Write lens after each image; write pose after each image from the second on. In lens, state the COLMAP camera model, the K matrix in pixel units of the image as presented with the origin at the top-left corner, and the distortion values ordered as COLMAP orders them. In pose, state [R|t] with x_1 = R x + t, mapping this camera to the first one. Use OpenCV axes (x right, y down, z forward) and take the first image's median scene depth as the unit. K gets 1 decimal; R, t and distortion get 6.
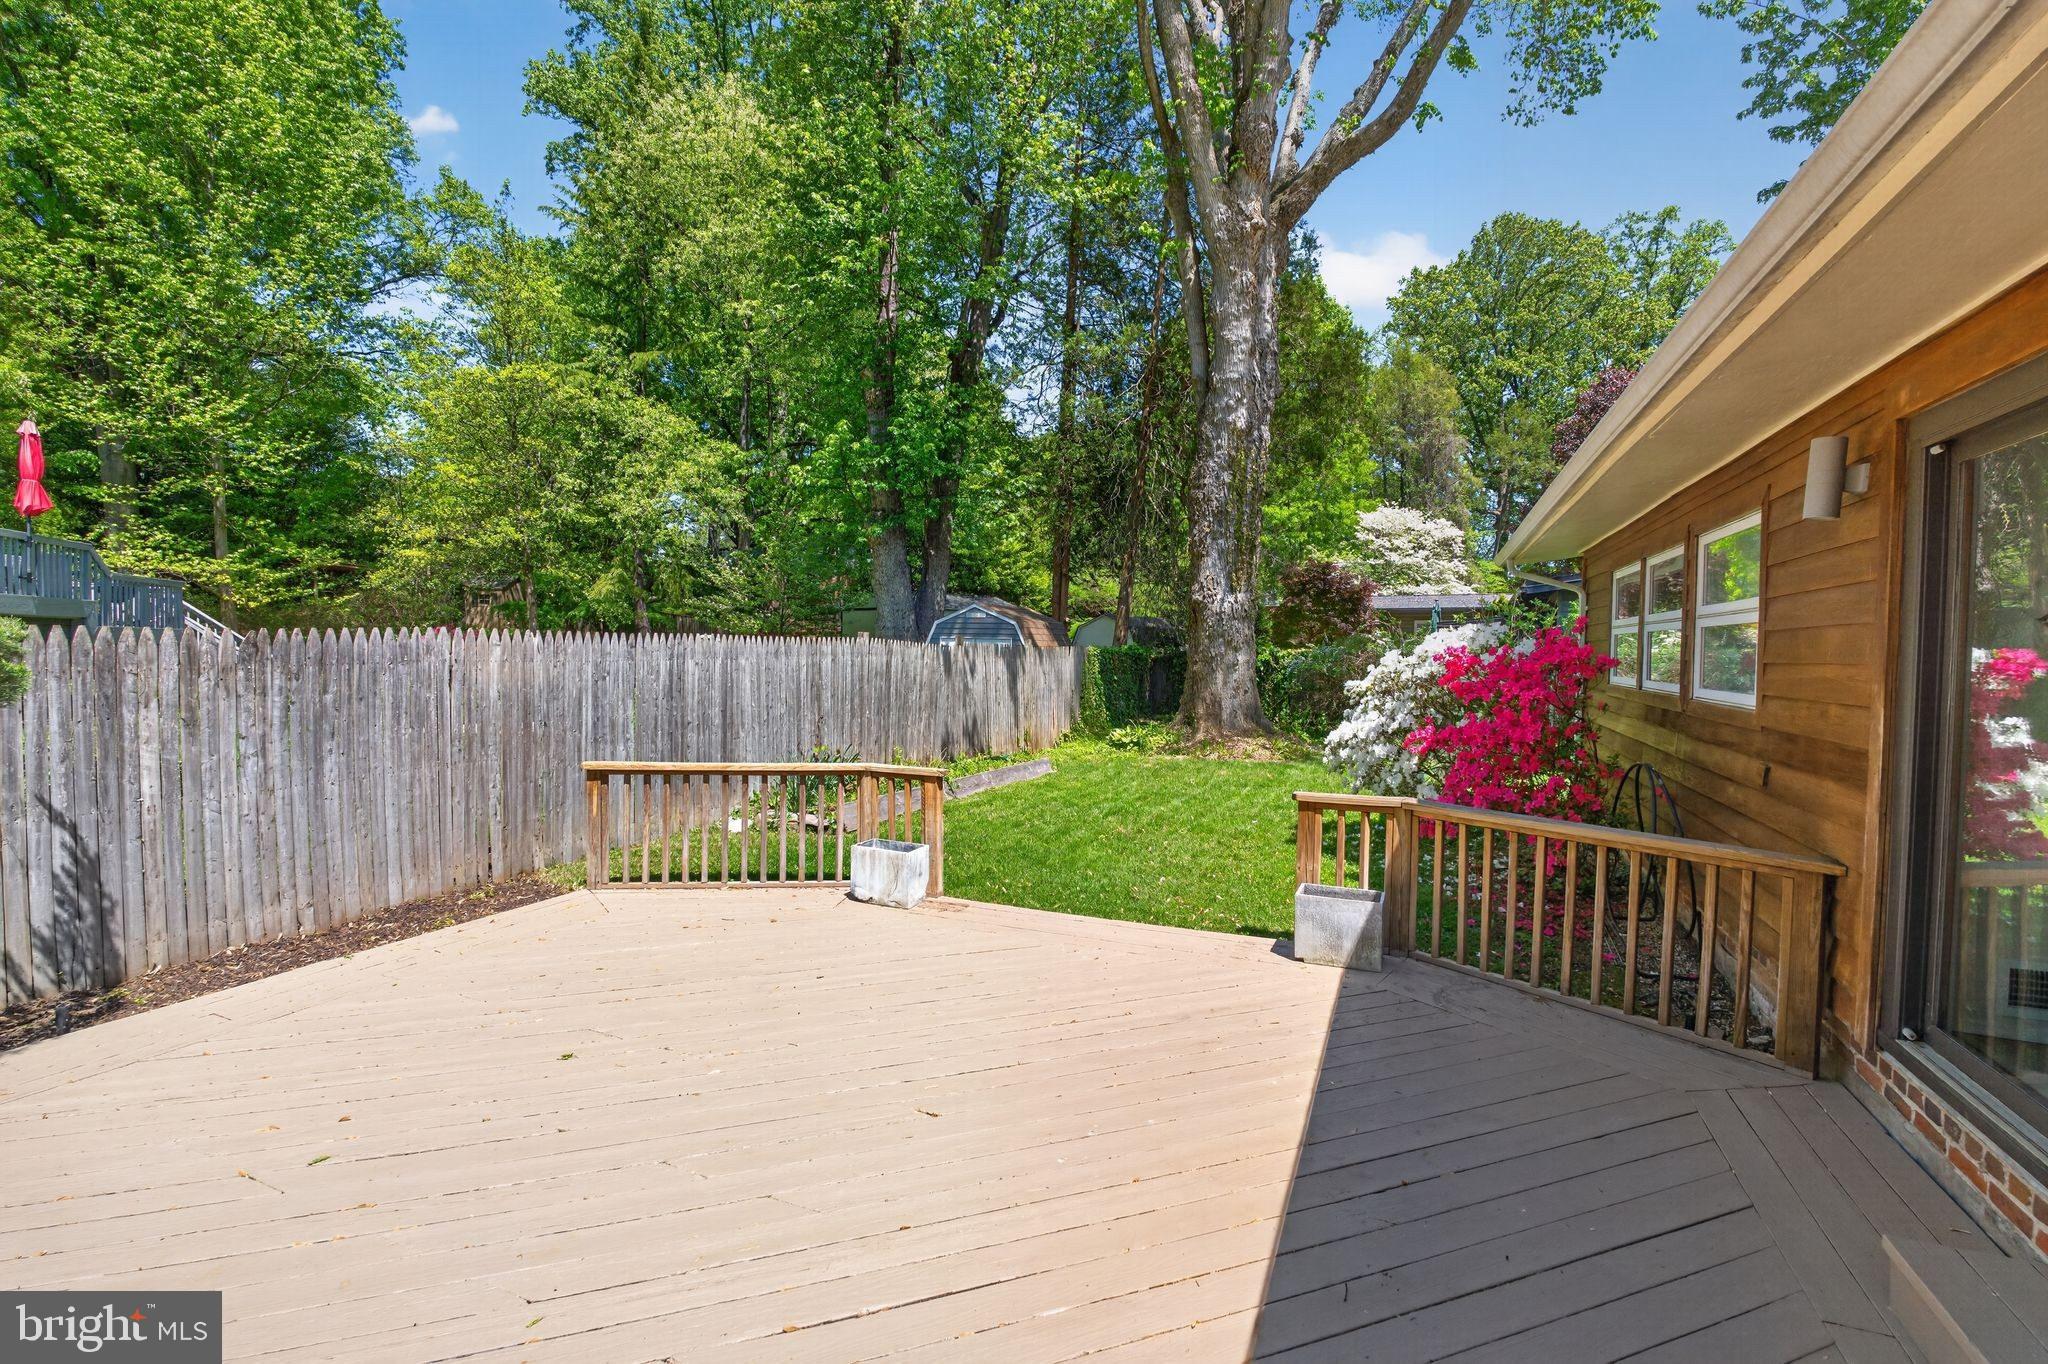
lens RADIAL K [[900.9, 0, 1040.9], [0, 900.9, 673.9], [0, 0, 1]] dist [-0.017420, 0.000105]
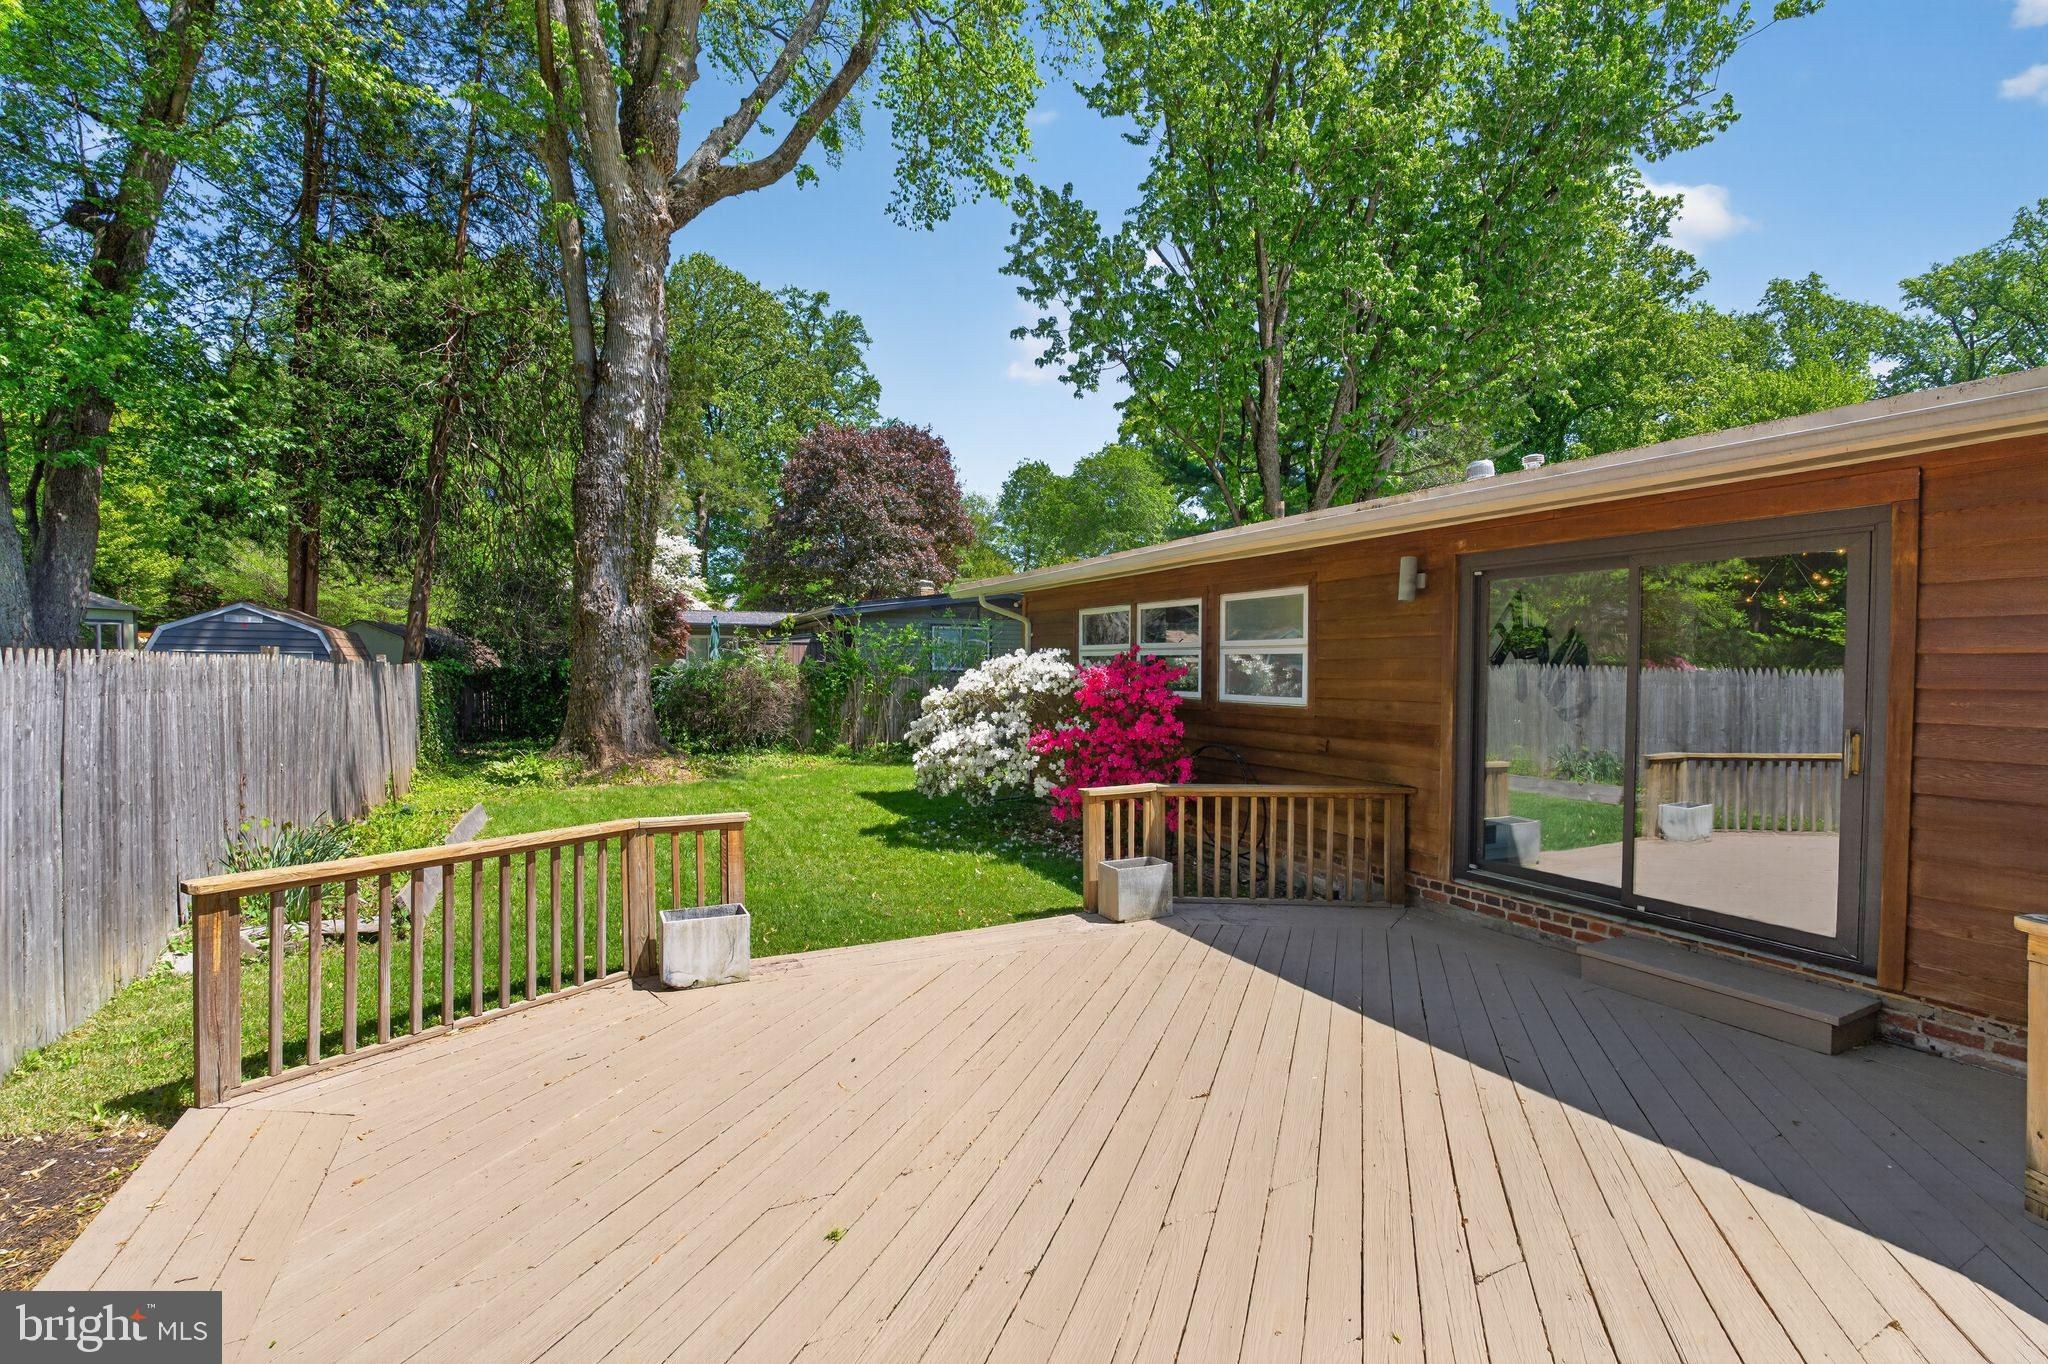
lens RADIAL K [[898.1, 0, 1024.0], [0, 898.1, 682.0], [0, 0, 1]] dist [-0.015254, -0.000106]
pose [[0.643075, -0.019106, 0.765565, -0.249918], [0.021580, 0.999744, 0.006823, -0.008593], [-0.765499, 0.012134, 0.643323, 0.100486]]
